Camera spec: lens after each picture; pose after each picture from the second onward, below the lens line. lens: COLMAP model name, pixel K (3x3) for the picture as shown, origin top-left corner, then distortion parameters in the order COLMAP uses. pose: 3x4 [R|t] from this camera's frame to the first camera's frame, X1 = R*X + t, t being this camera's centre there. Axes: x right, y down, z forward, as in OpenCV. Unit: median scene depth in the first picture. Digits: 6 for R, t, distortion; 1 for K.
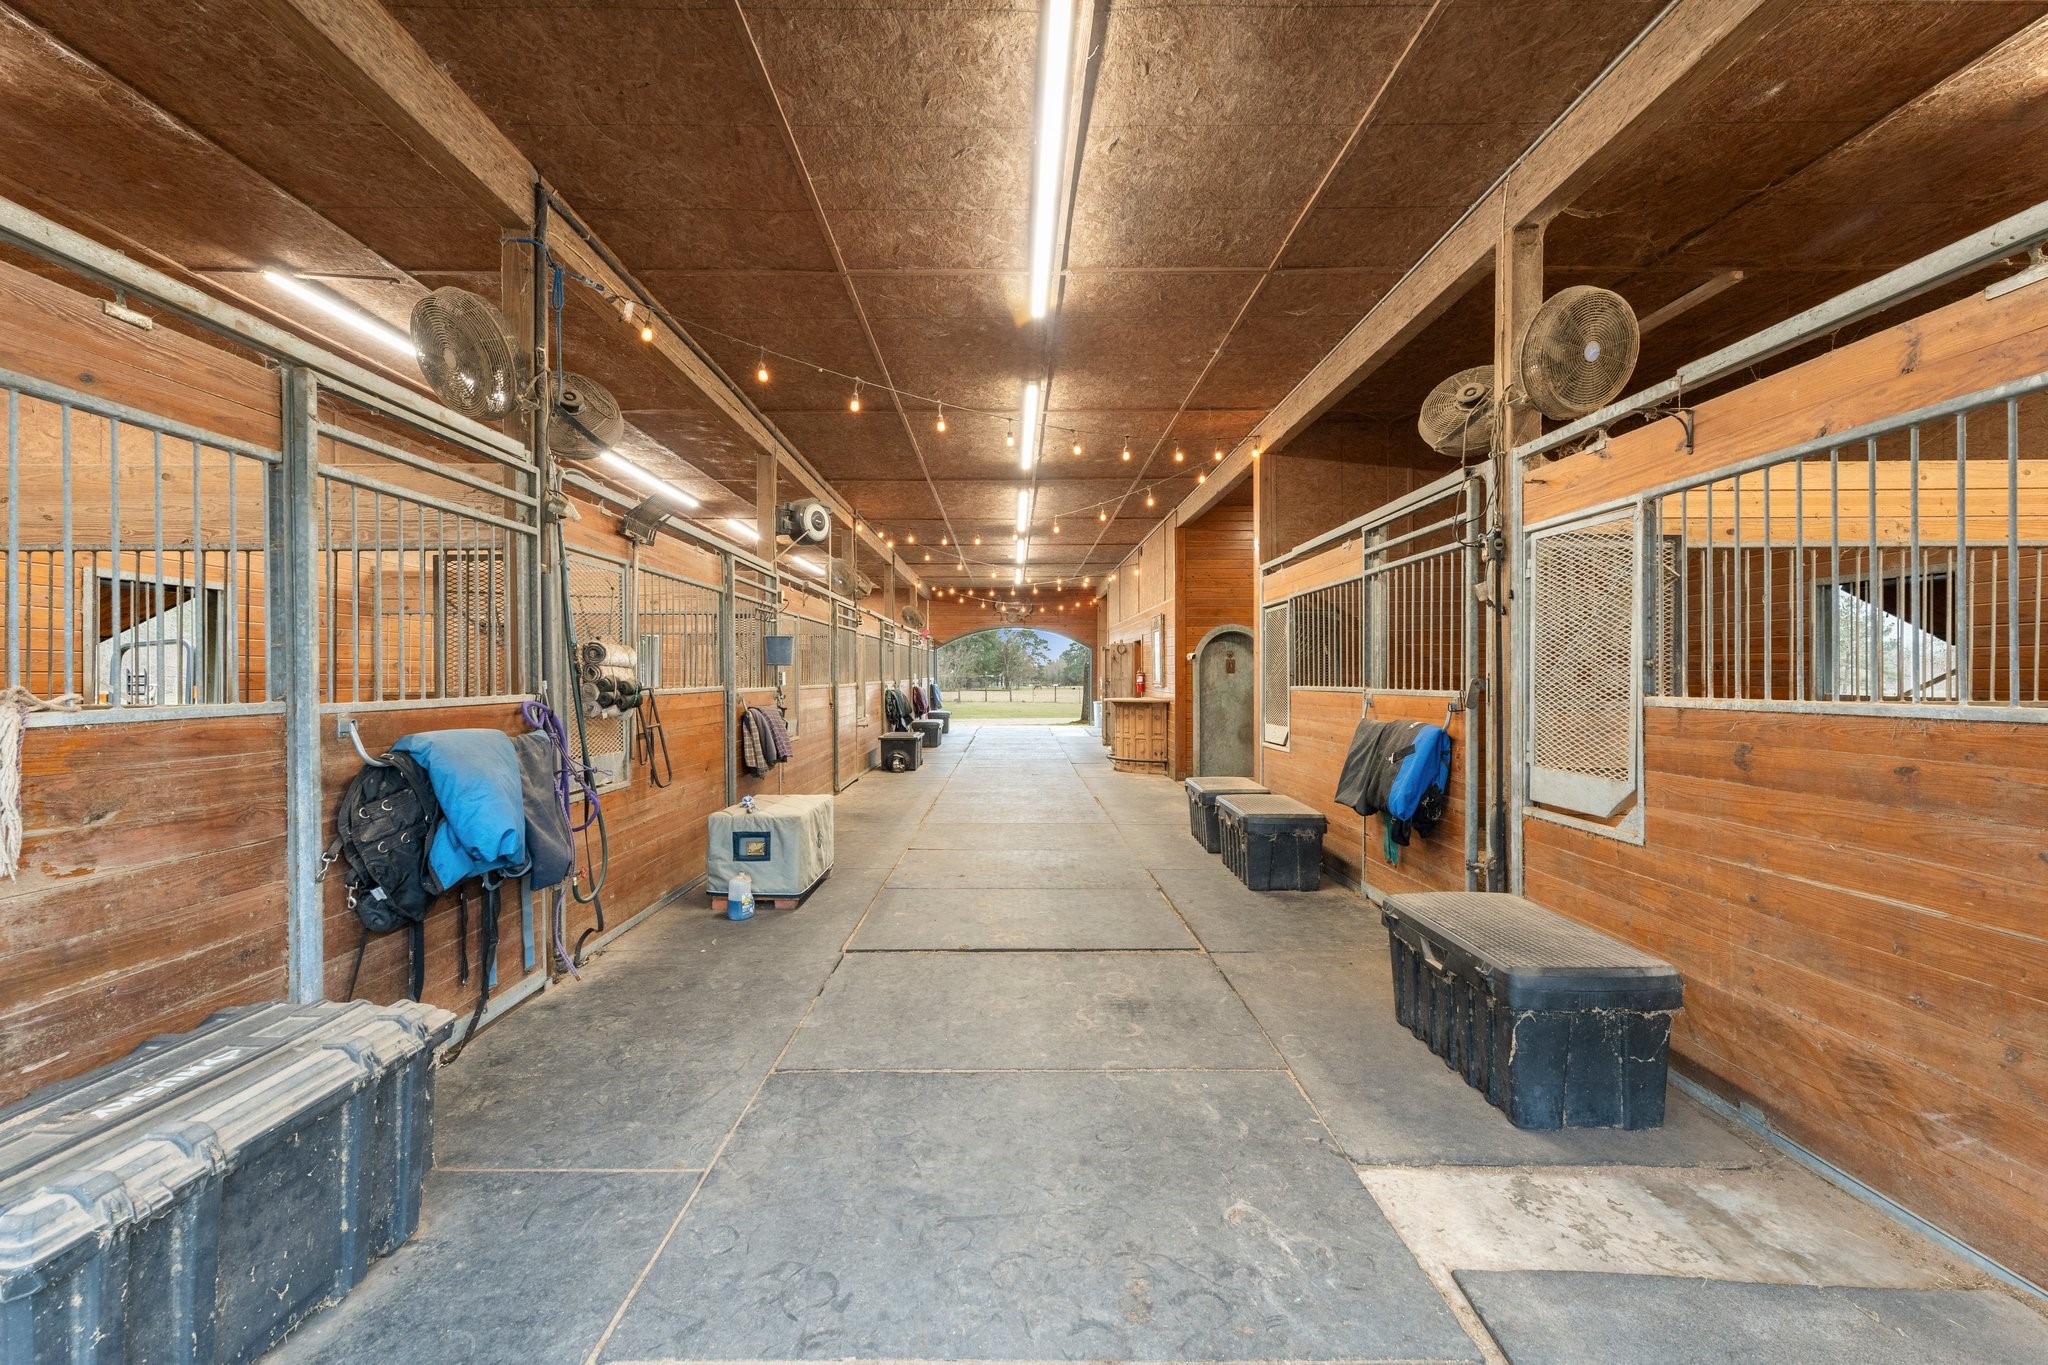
lens RADIAL K [[809.0, 0, 1024.0], [0, 809.0, 682.5], [0, 0, 1]] dist [0.002537, -0.000045]
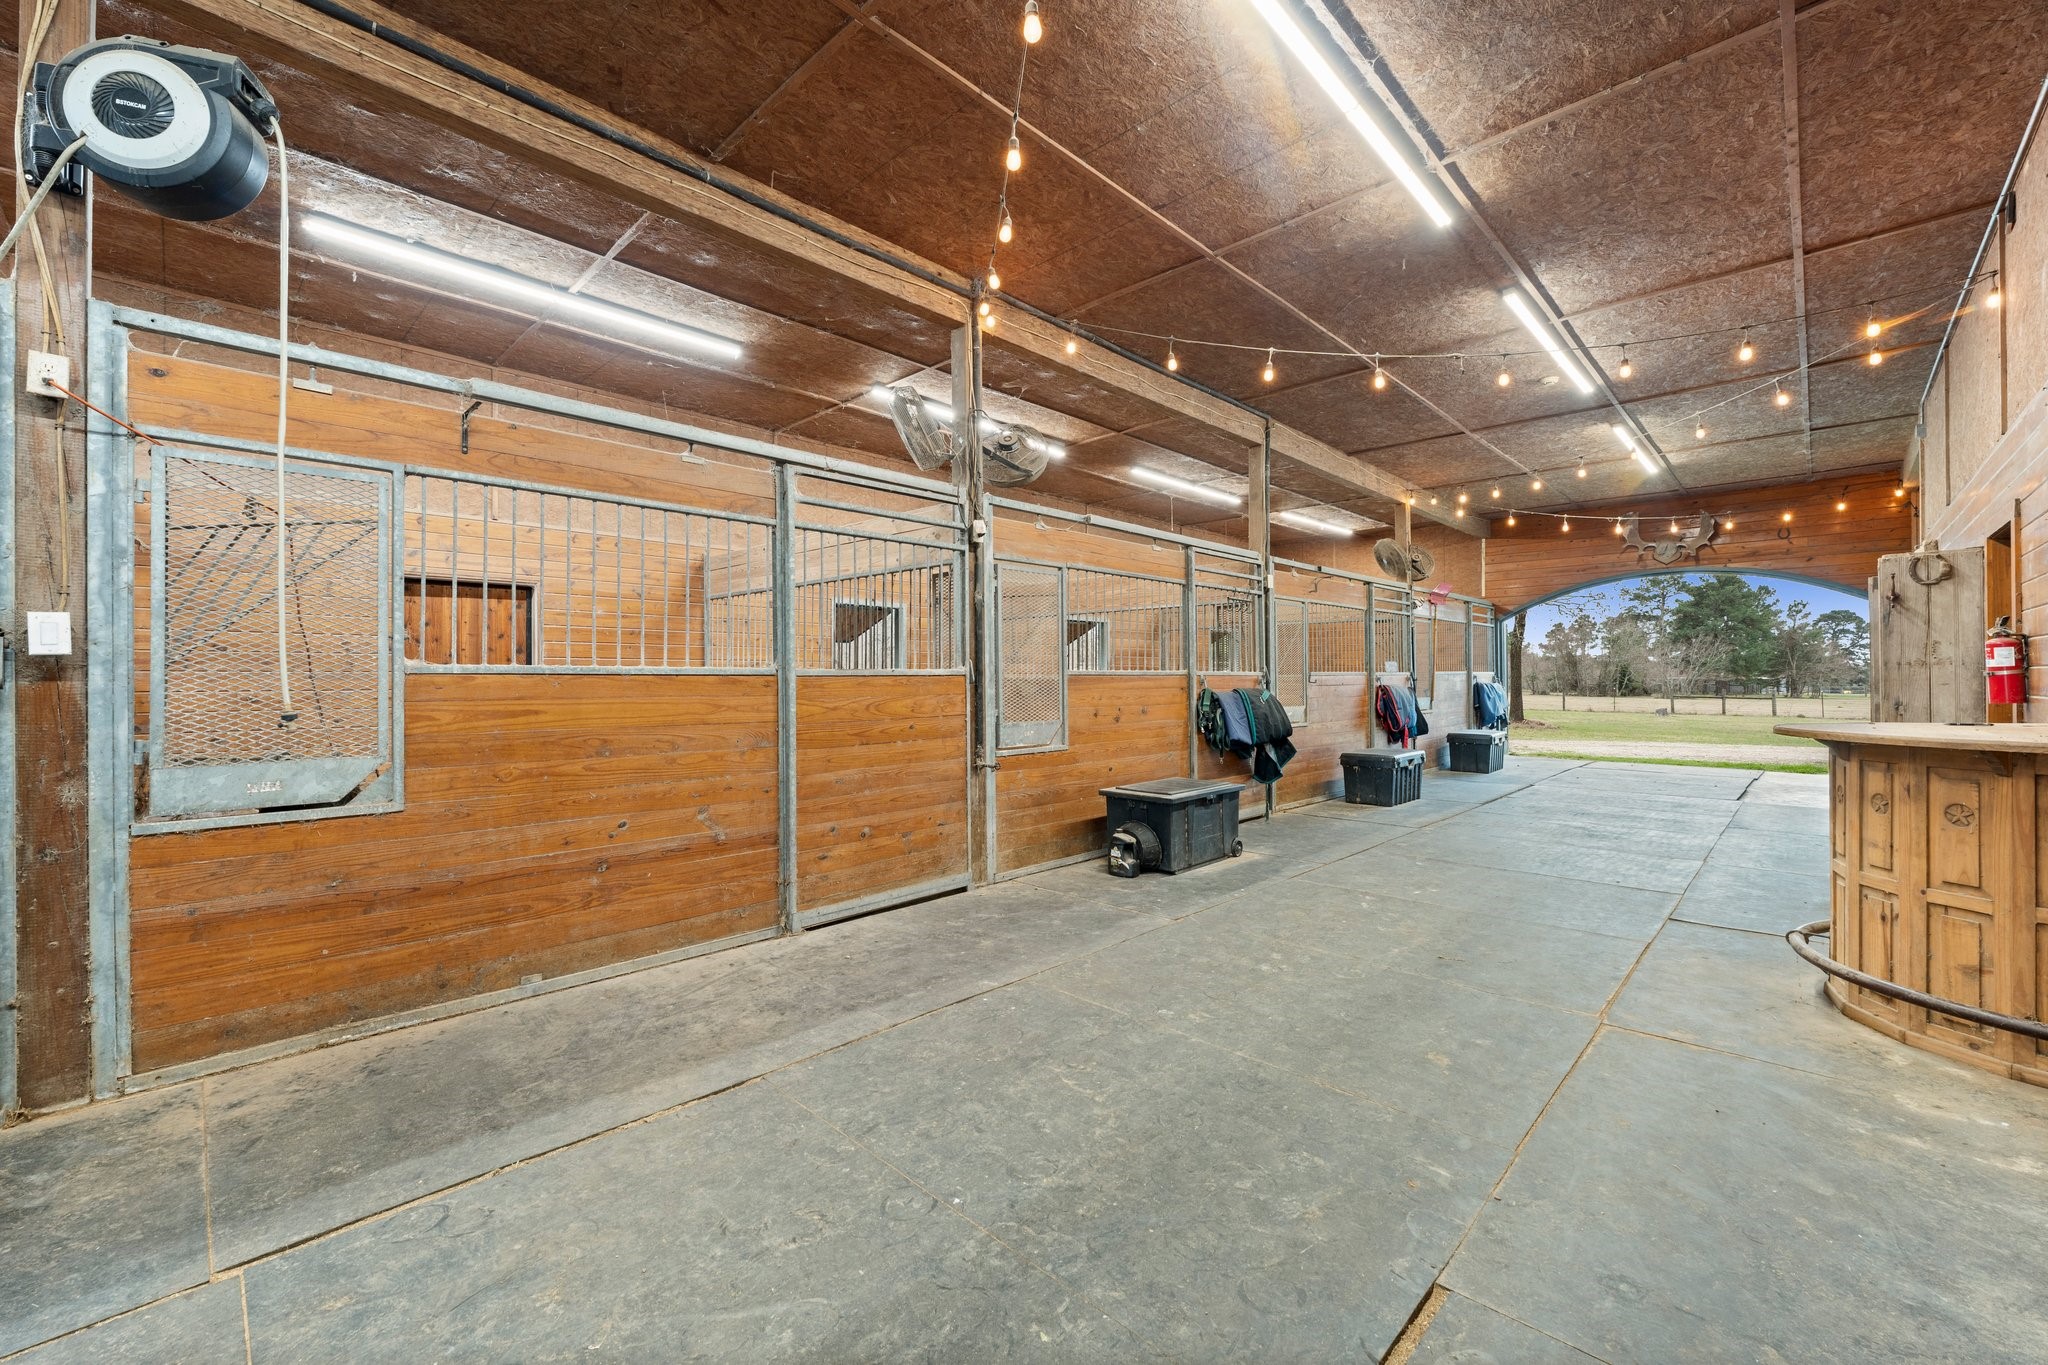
lens RADIAL K [[826.2, 0, 1015.2], [0, 826.2, 678.5], [0, 0, 1]] dist [-0.003788, -0.000135]
pose [[0.705135, -0.001351, -0.709072, 0.119951], [-0.004463, 0.999970, -0.006344, 0.007694], [0.709059, 0.007638, 0.705108, 0.644761]]
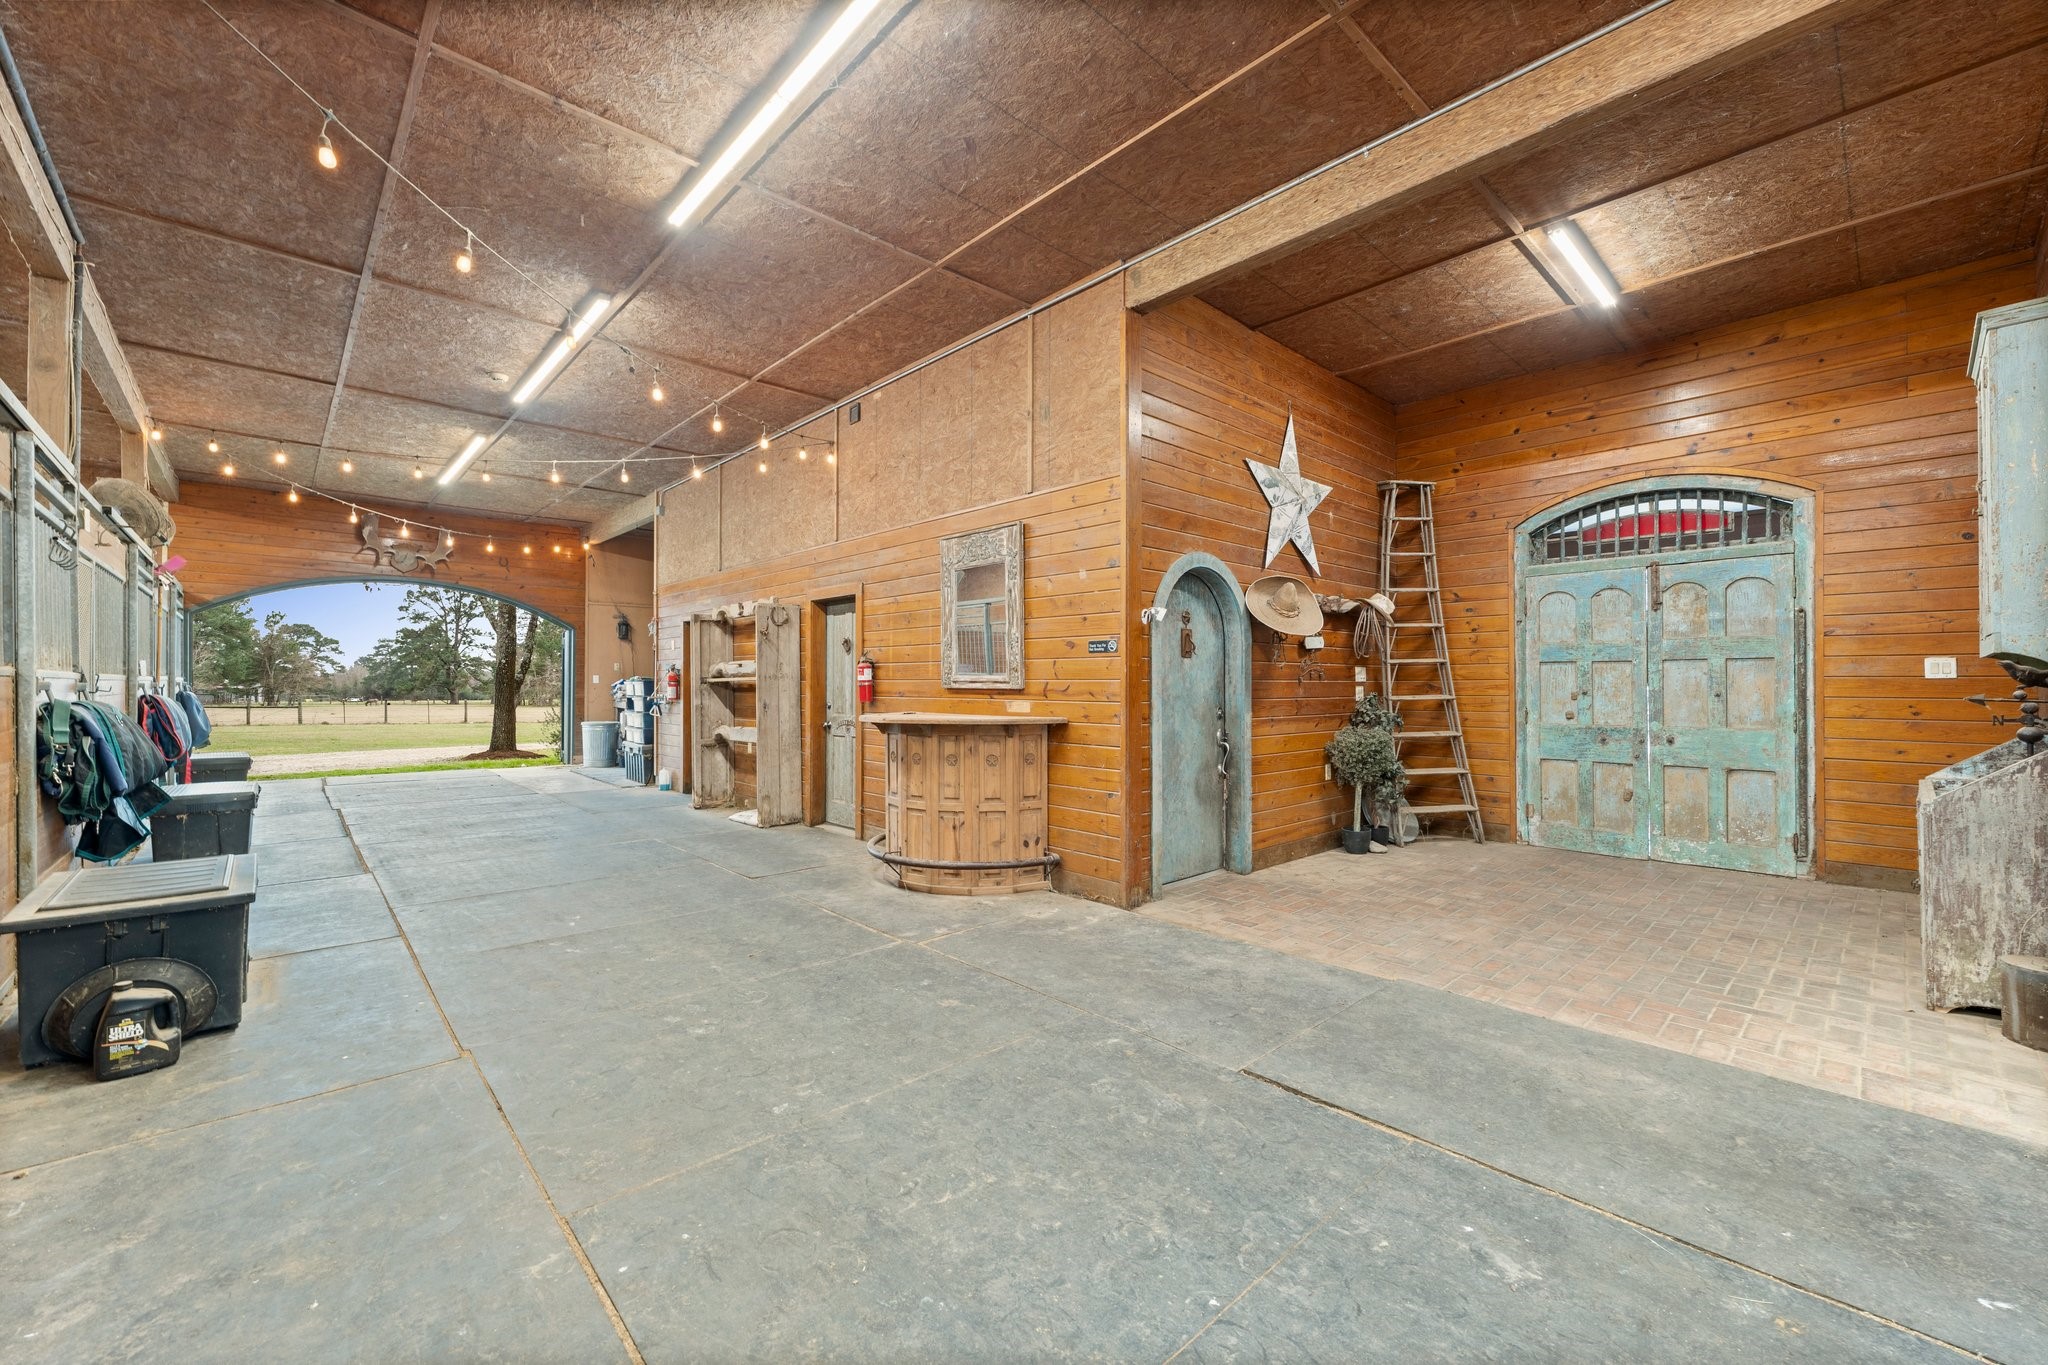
lens RADIAL K [[809.0, 0, 1024.0], [0, 809.0, 682.5], [0, 0, 1]] dist [0.002537, -0.000045]
pose [[0.742600, 0.006928, 0.669699, -0.125477], [0.003129, 0.999900, -0.013814, 0.008647], [-0.669728, 0.012354, 0.742504, 0.672969]]
